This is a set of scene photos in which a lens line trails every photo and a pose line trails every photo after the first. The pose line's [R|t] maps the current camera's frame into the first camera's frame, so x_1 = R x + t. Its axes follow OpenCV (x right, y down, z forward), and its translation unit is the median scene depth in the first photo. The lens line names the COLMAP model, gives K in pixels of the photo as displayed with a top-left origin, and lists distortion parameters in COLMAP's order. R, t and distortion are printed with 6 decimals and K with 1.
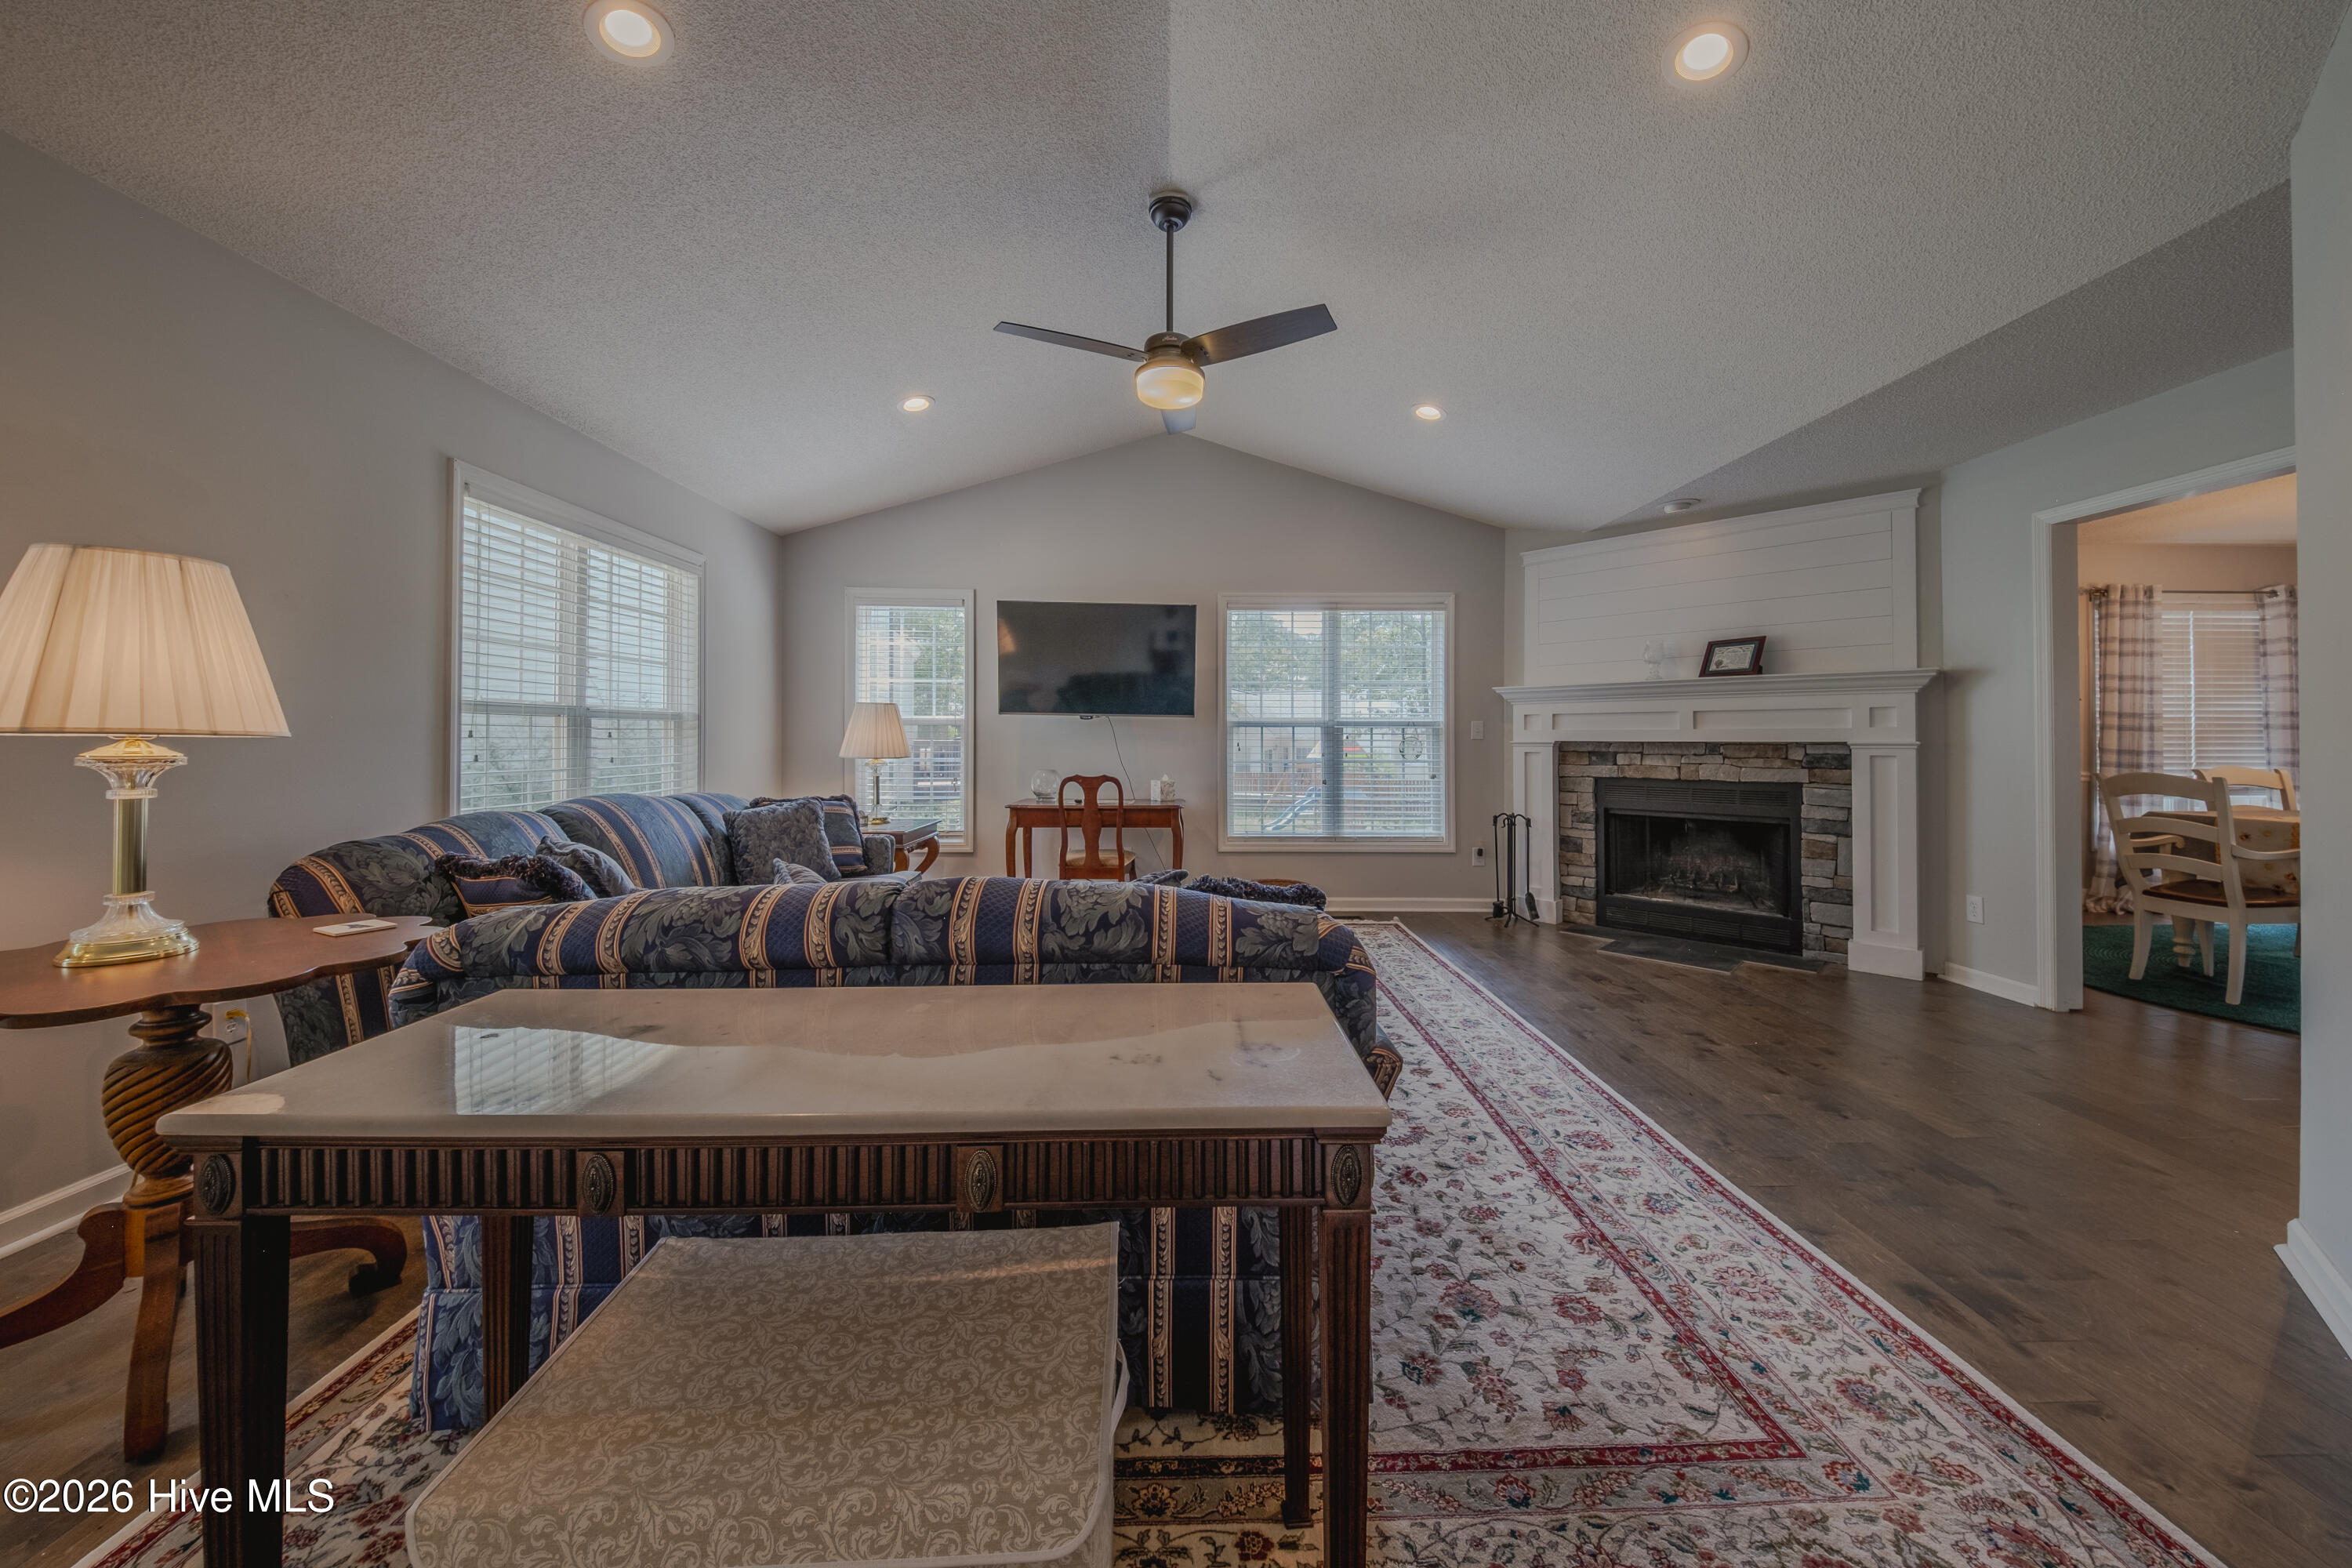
lens RADIAL K [[820.7, 0, 1185.8], [0, 820.7, 721.4], [0, 0, 1]] dist [-0.006367, -0.000473]
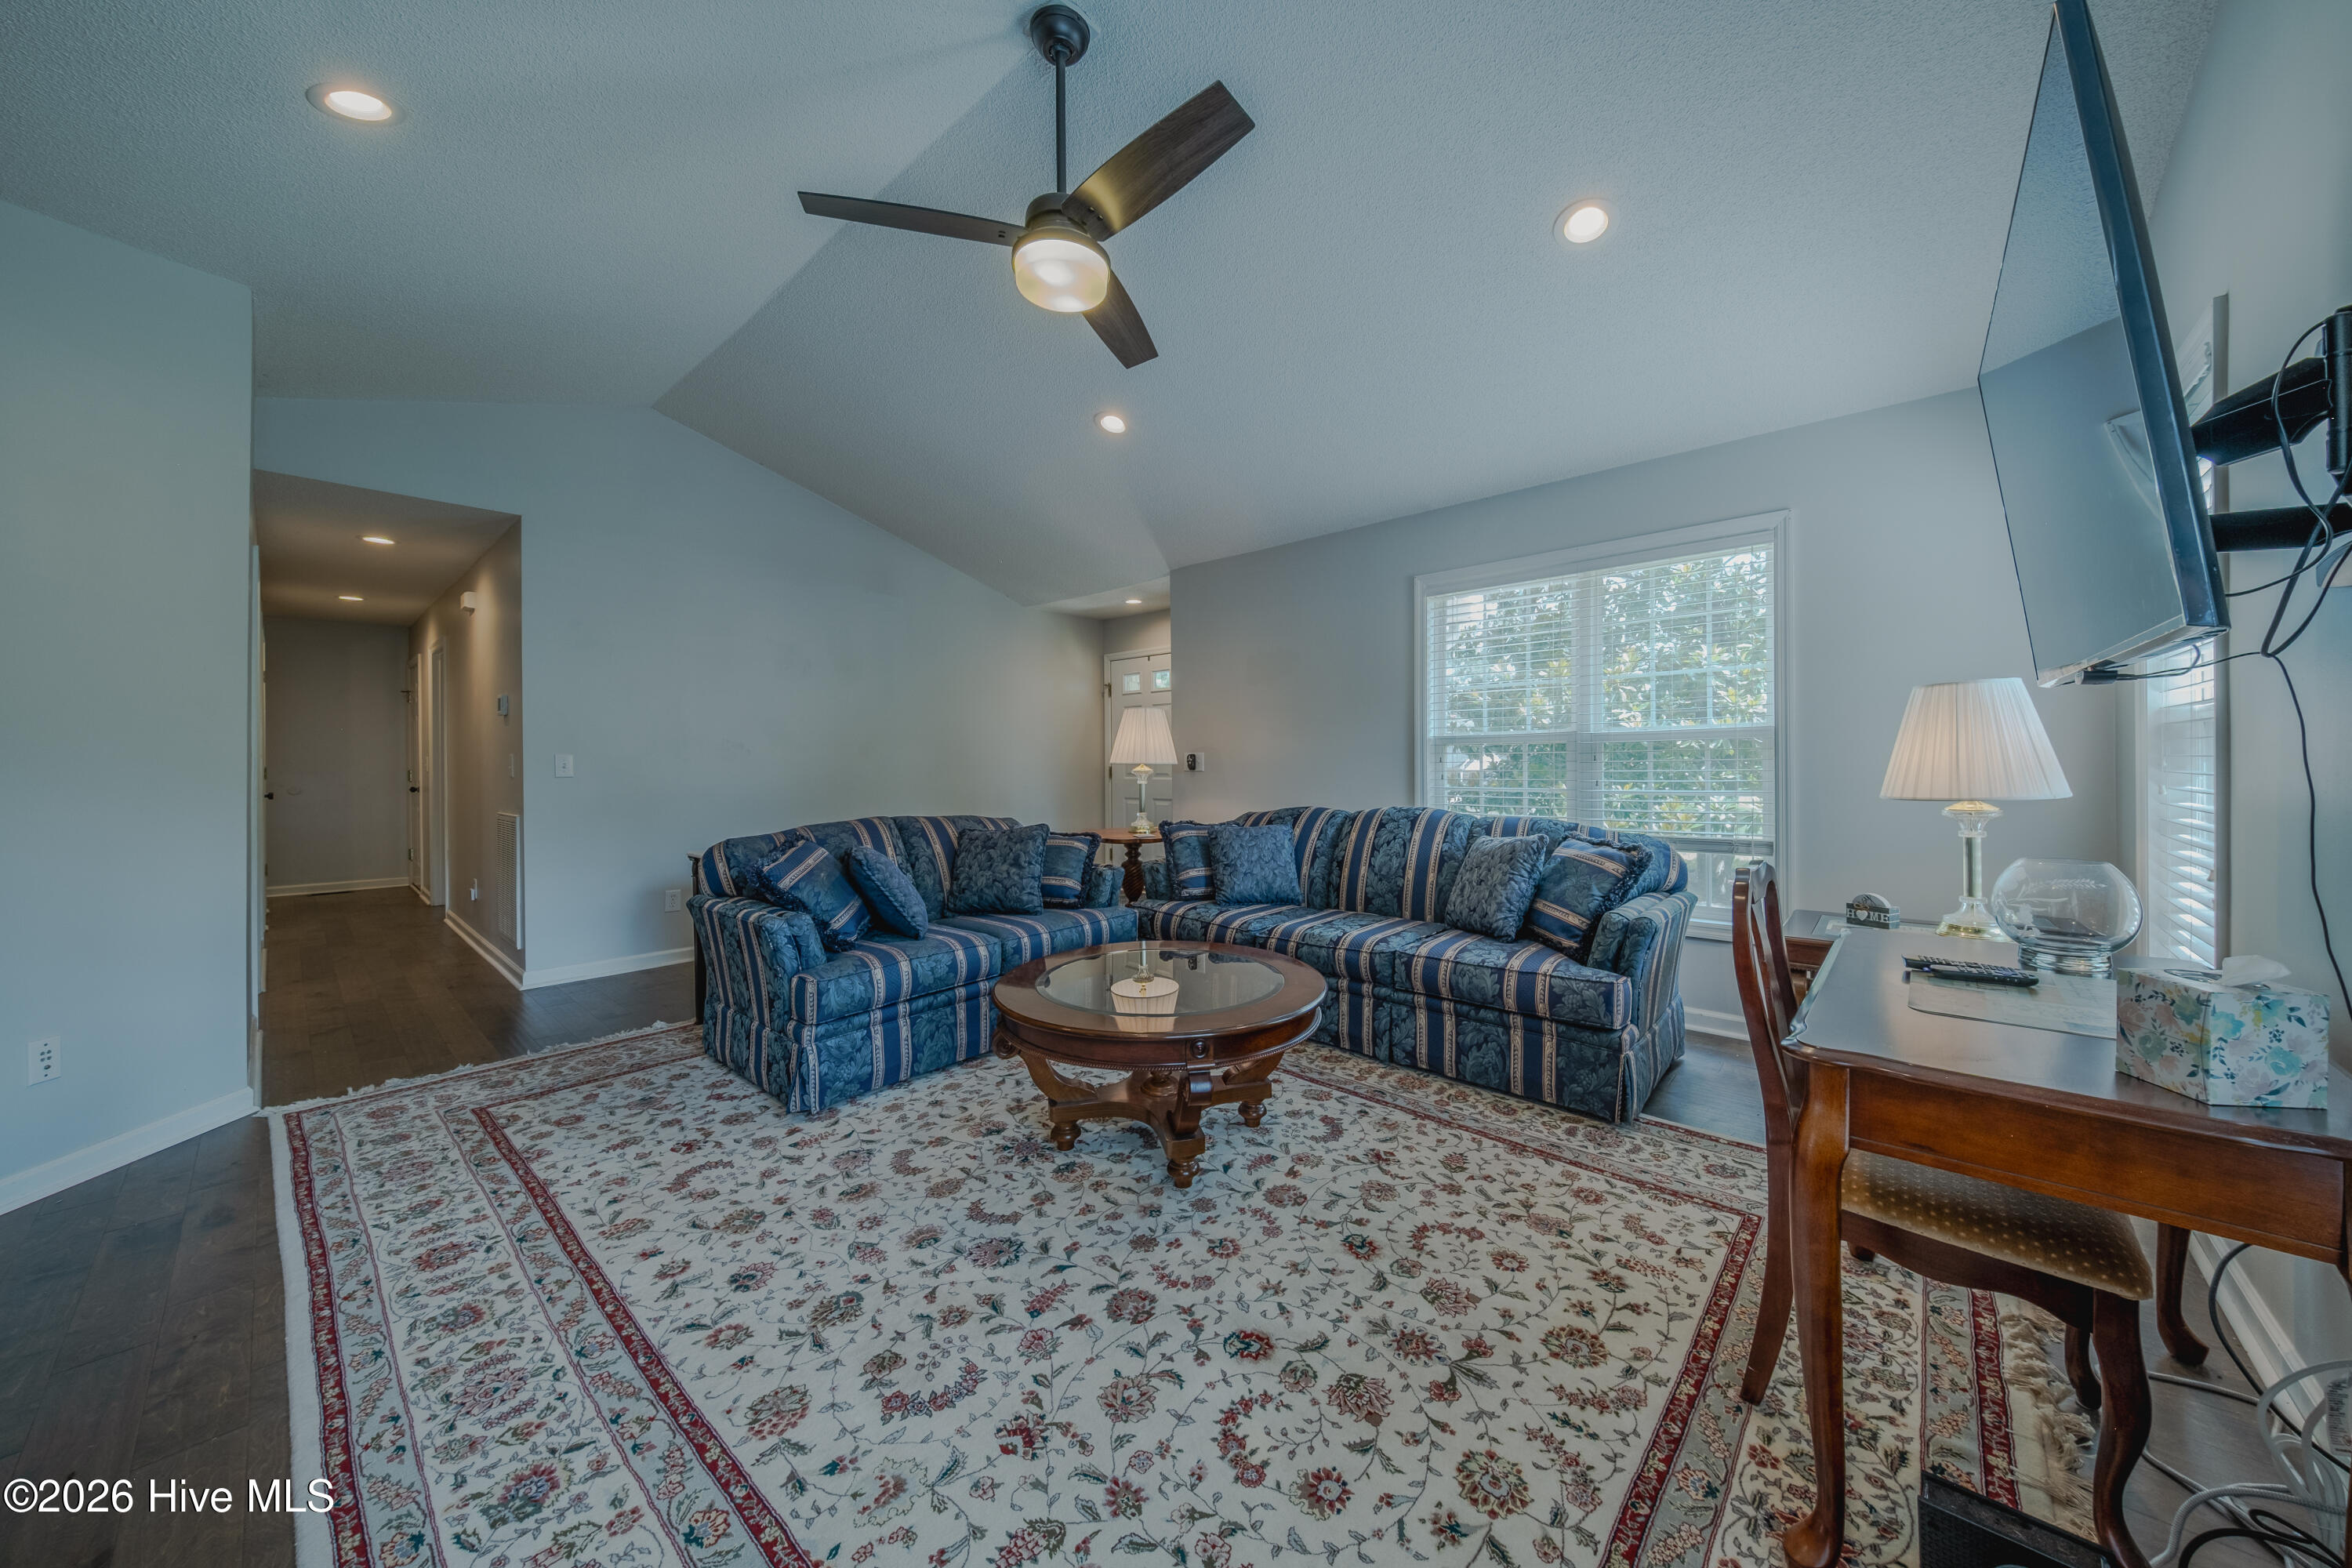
lens RADIAL K [[820.7, 0, 1182.7], [0, 820.7, 763.8], [0, 0, 1]] dist [-0.006367, -0.000473]
pose [[-0.682153, 0.008326, -0.731162, 0.633420], [0.014848, 0.999887, -0.002468, 0.030741], [0.731059, -0.012540, -0.682199, 2.296476]]
